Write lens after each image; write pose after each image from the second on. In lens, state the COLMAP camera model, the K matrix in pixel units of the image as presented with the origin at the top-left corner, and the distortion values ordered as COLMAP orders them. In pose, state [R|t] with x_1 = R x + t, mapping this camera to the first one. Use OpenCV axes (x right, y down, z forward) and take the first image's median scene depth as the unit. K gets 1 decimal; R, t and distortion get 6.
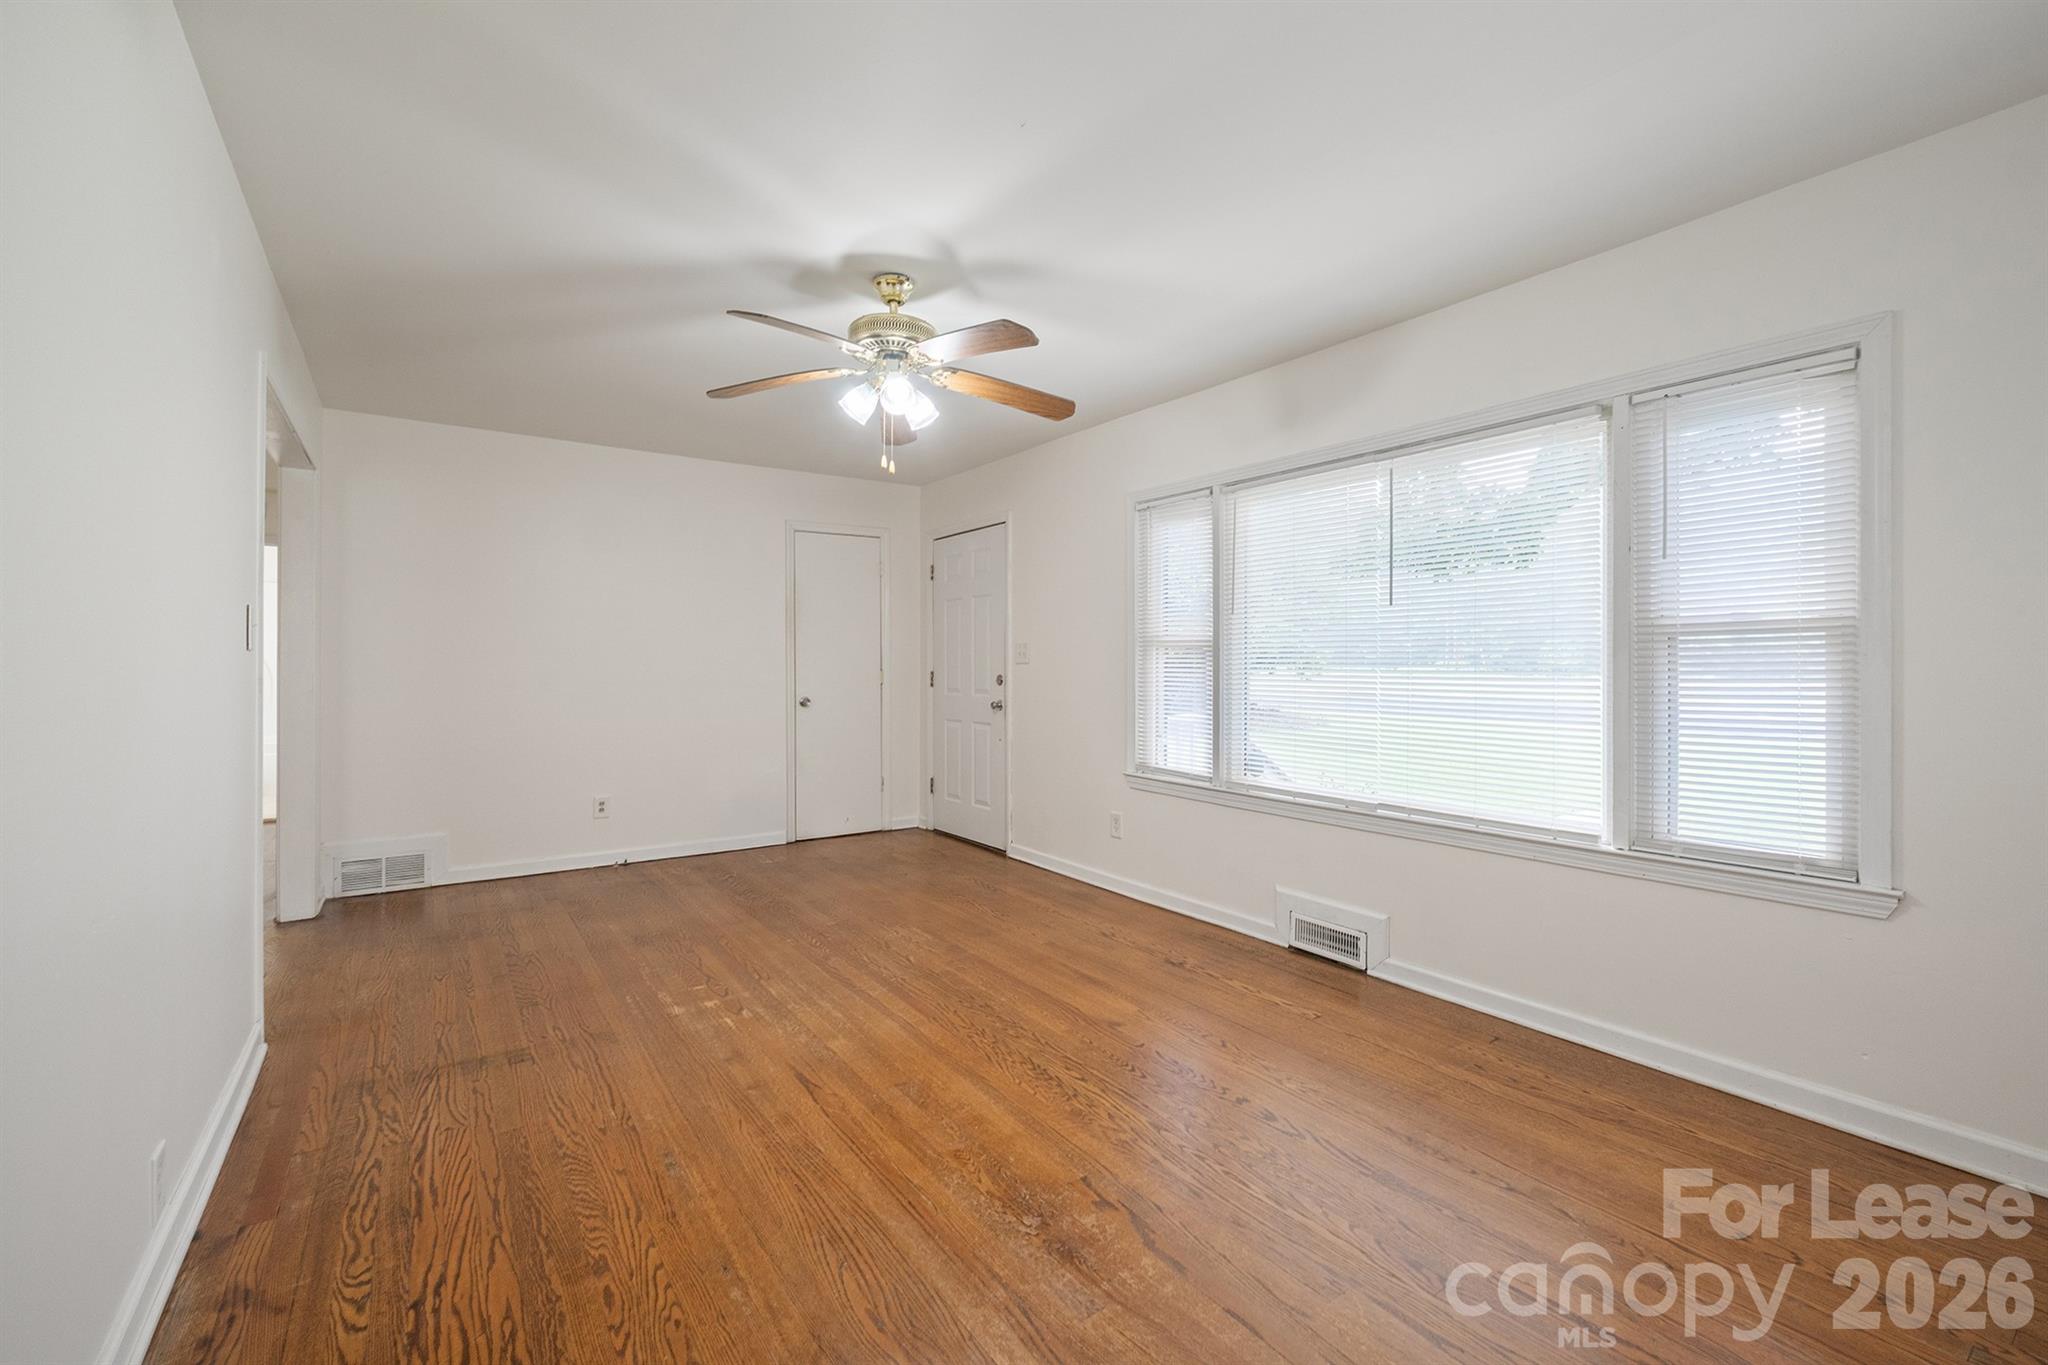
lens RADIAL K [[874.0, 0, 1033.0], [0, 874.0, 672.7], [0, 0, 1]] dist [-0.015967, 0.000648]
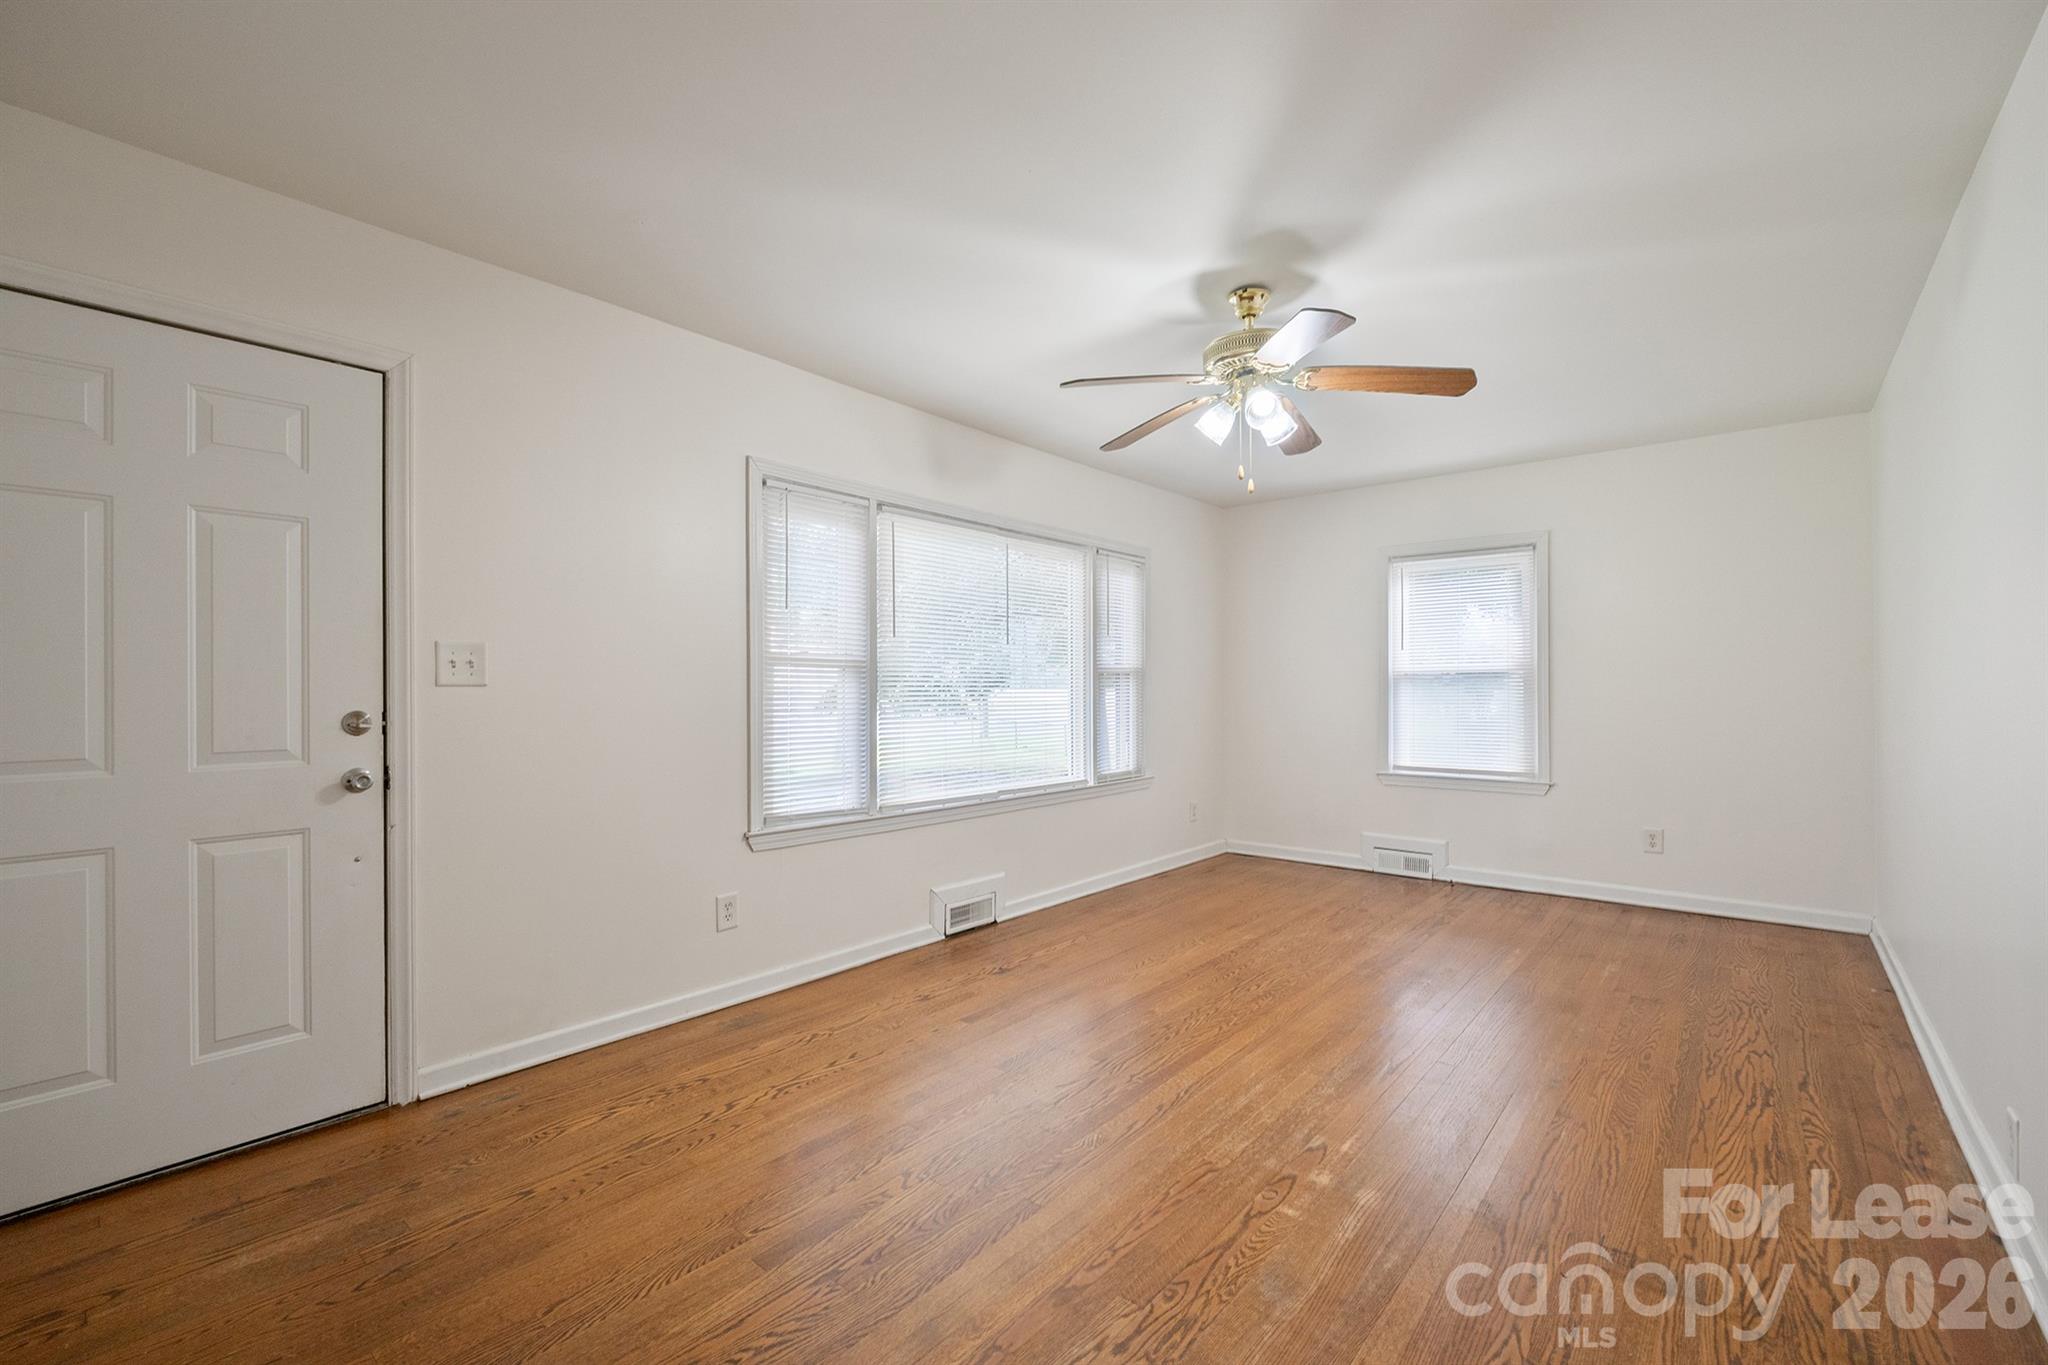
lens RADIAL K [[874.0, 0, 1033.0], [0, 874.0, 672.7], [0, 0, 1]] dist [-0.015967, 0.000648]
pose [[-0.262988, 0.015380, 0.964677, -0.961638], [0.008898, 0.999869, -0.013515, -0.013027], [-0.964758, 0.005030, -0.263090, 1.373593]]
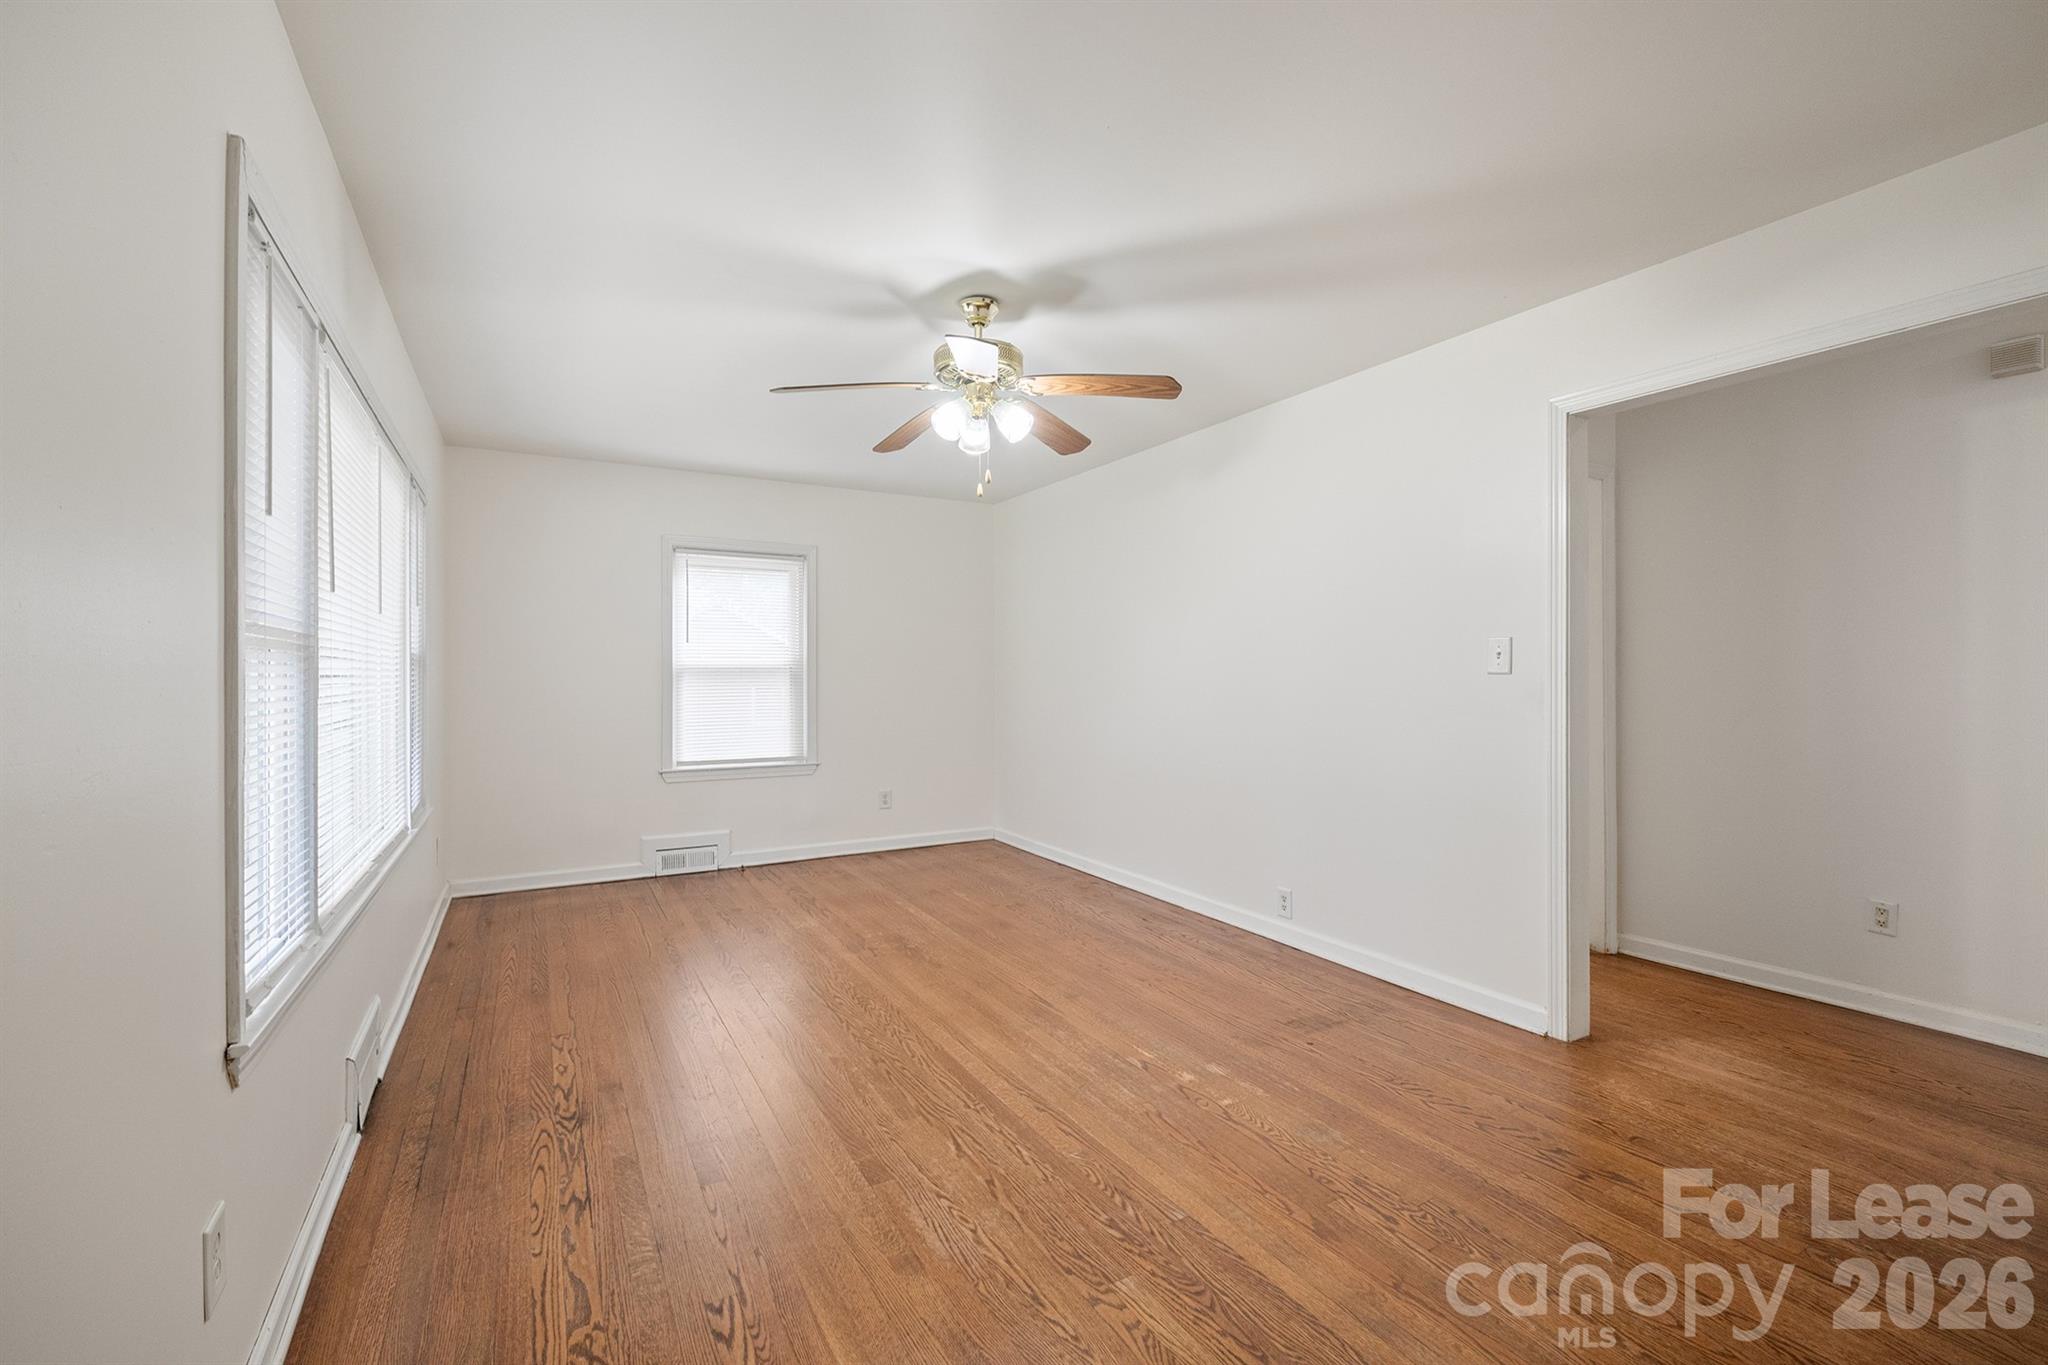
lens RADIAL K [[854.2, 0, 1042.8], [0, 854.2, 675.0], [0, 0, 1]] dist [-0.008776, 0.000214]
pose [[-0.997509, -0.001320, 0.070526, -0.280962], [-0.000624, 0.999951, 0.009884, -0.030068], [-0.070536, 0.009816, -0.997461, 1.824278]]
